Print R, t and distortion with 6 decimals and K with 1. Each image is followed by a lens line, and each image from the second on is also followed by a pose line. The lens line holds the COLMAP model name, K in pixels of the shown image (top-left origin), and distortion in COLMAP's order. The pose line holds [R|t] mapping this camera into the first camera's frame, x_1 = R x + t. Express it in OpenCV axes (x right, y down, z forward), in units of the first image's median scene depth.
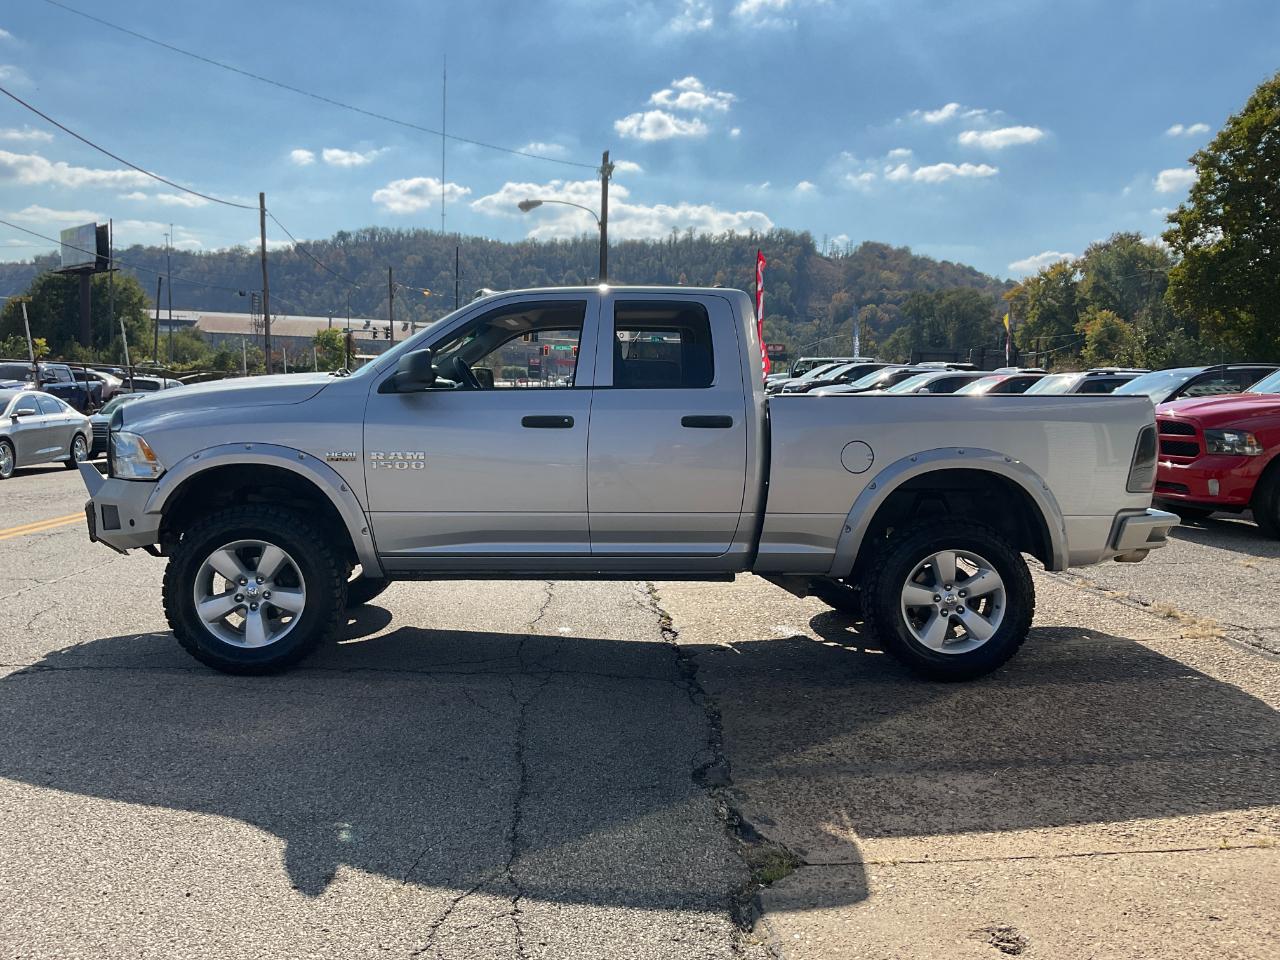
lens RADIAL K [[1063.7, 0, 632.5], [0, 1063.7, 478.7], [0, 0, 1]] dist [0.054483, -0.096240]
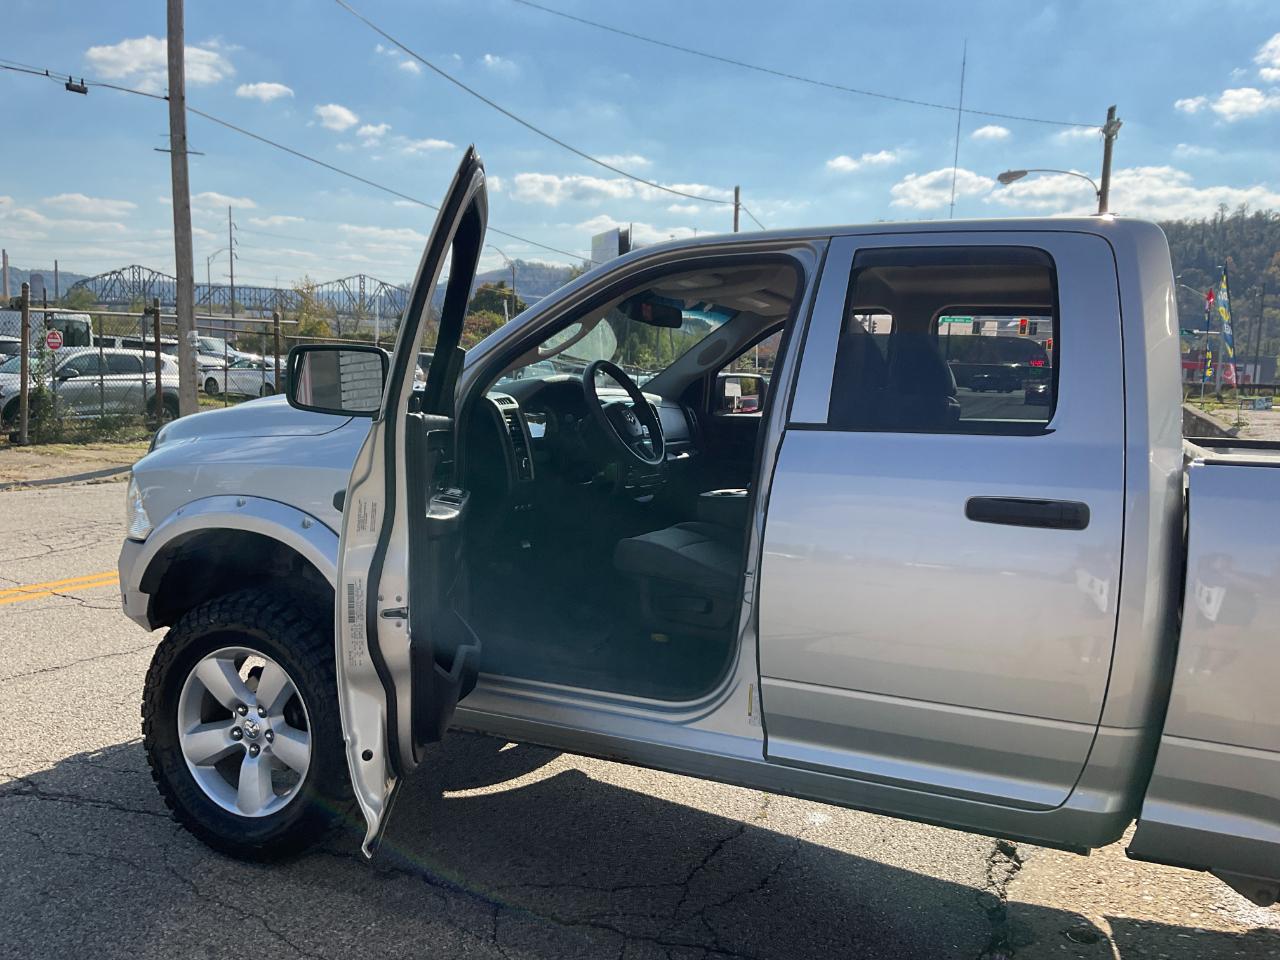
lens RADIAL K [[1063.7, 0, 632.5], [0, 1063.7, 478.7], [0, 0, 1]] dist [0.054483, -0.096240]
pose [[0.898379, 0.058829, -0.435263, 0.114429], [-0.056570, 0.998233, 0.018160, -0.065316], [0.435562, 0.008308, 0.900120, 0.517042]]
